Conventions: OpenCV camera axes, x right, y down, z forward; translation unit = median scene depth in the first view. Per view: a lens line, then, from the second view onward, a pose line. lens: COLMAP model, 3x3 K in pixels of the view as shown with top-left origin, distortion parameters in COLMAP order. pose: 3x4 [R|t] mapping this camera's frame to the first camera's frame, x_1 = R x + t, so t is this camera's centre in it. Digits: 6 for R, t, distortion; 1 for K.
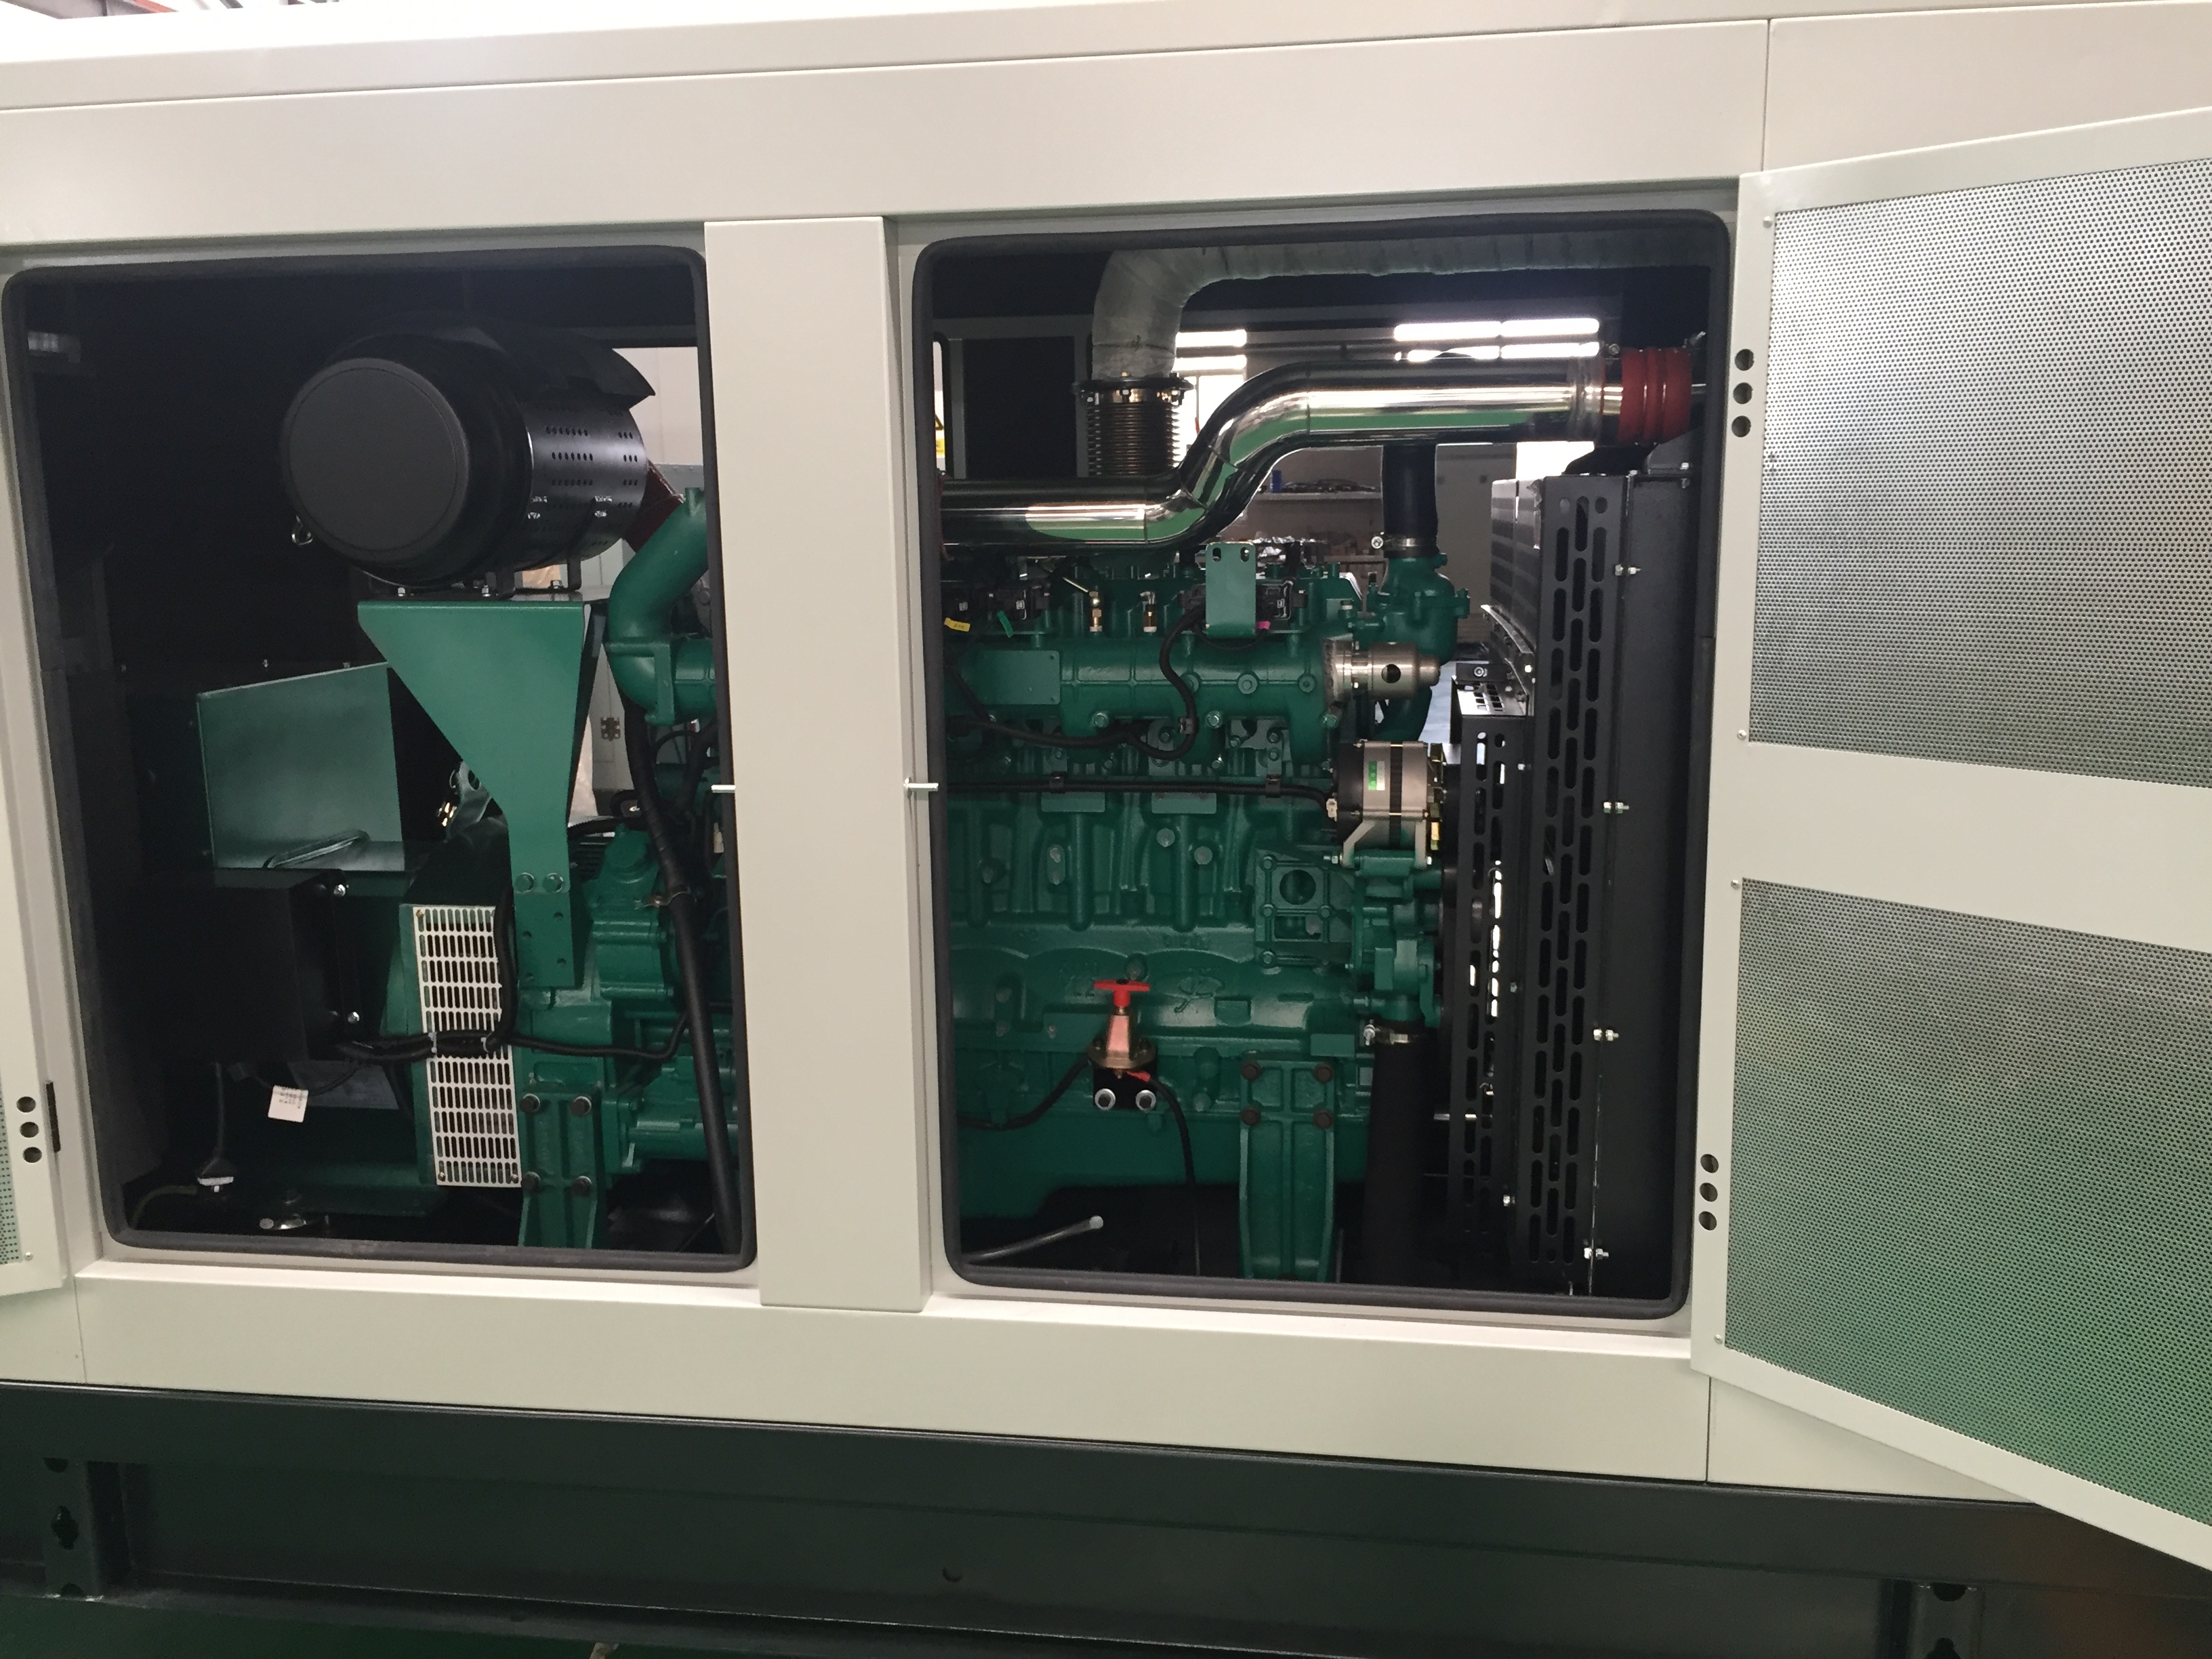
lens RADIAL K [[1968.9, 0, 1106.0], [0, 1968.9, 829.5], [0, 0, 1]] dist [0.062462, 0.001411]
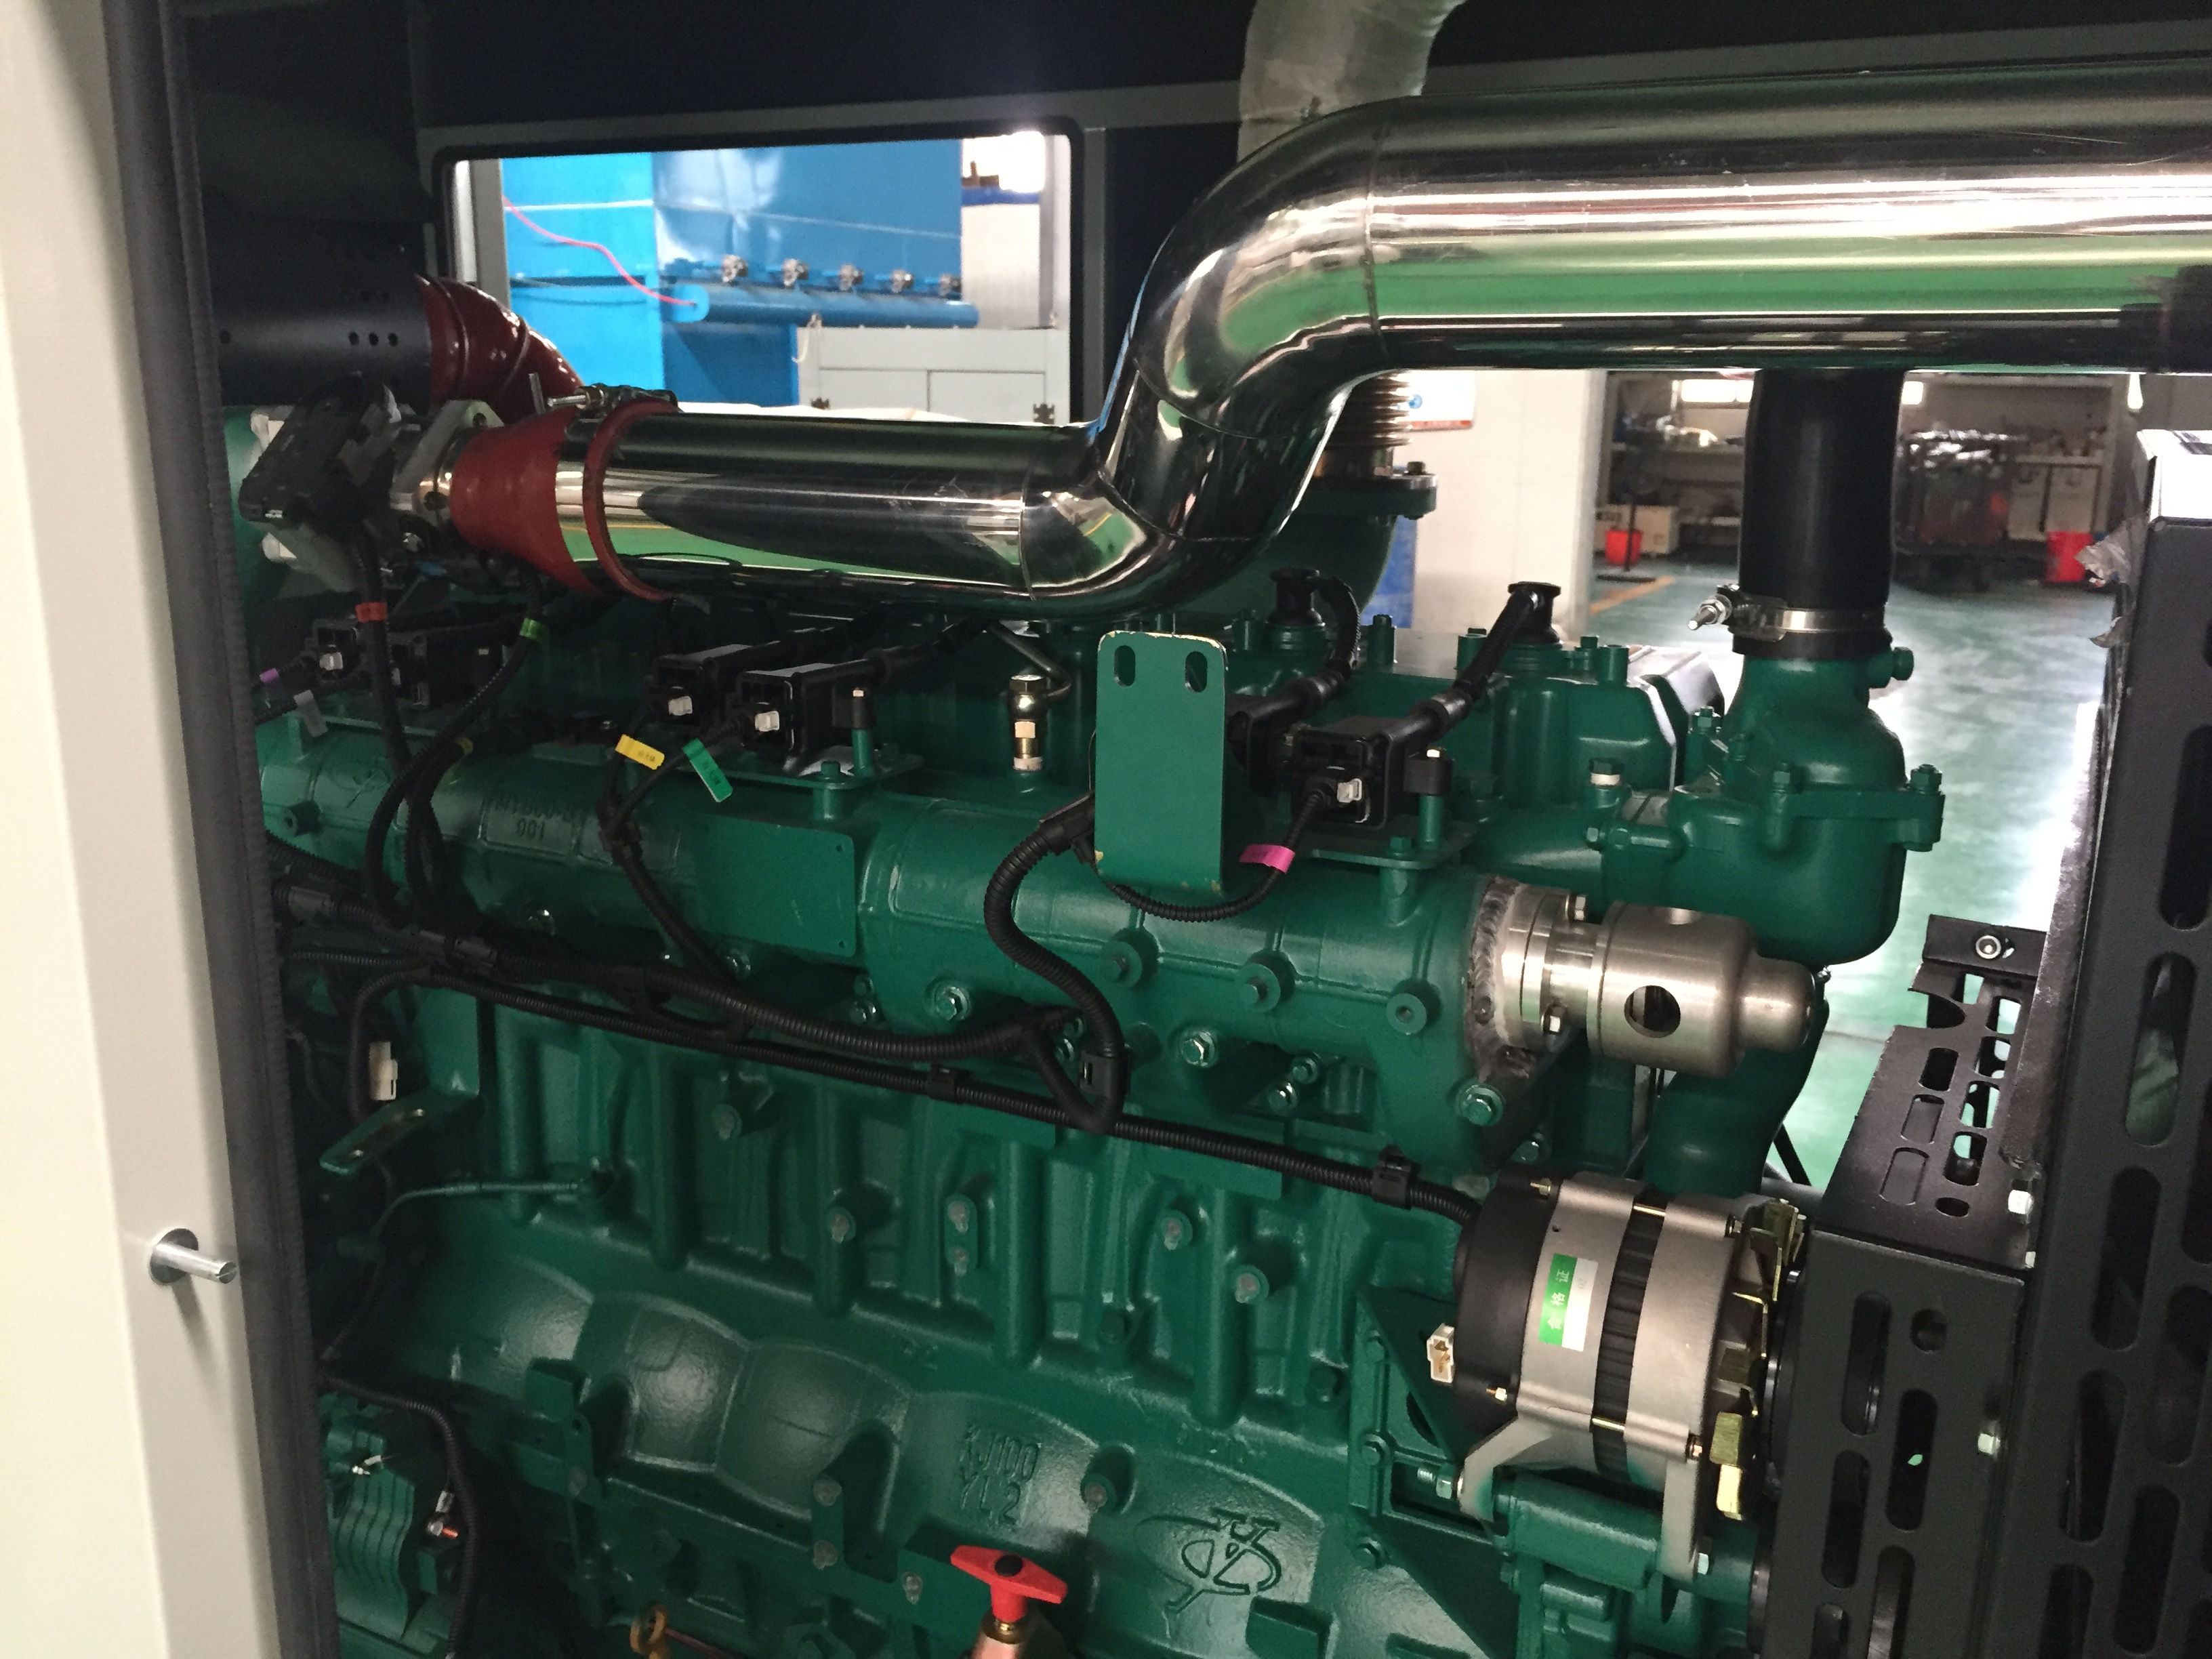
lens RADIAL K [[1968.9, 0, 1106.0], [0, 1968.9, 829.5], [0, 0, 1]] dist [0.062462, 0.001411]
pose [[0.946478, 0.104524, -0.305374, 0.155254], [-0.084219, 0.993314, 0.078963, -0.130368], [0.311586, -0.049019, 0.948953, 0.622825]]
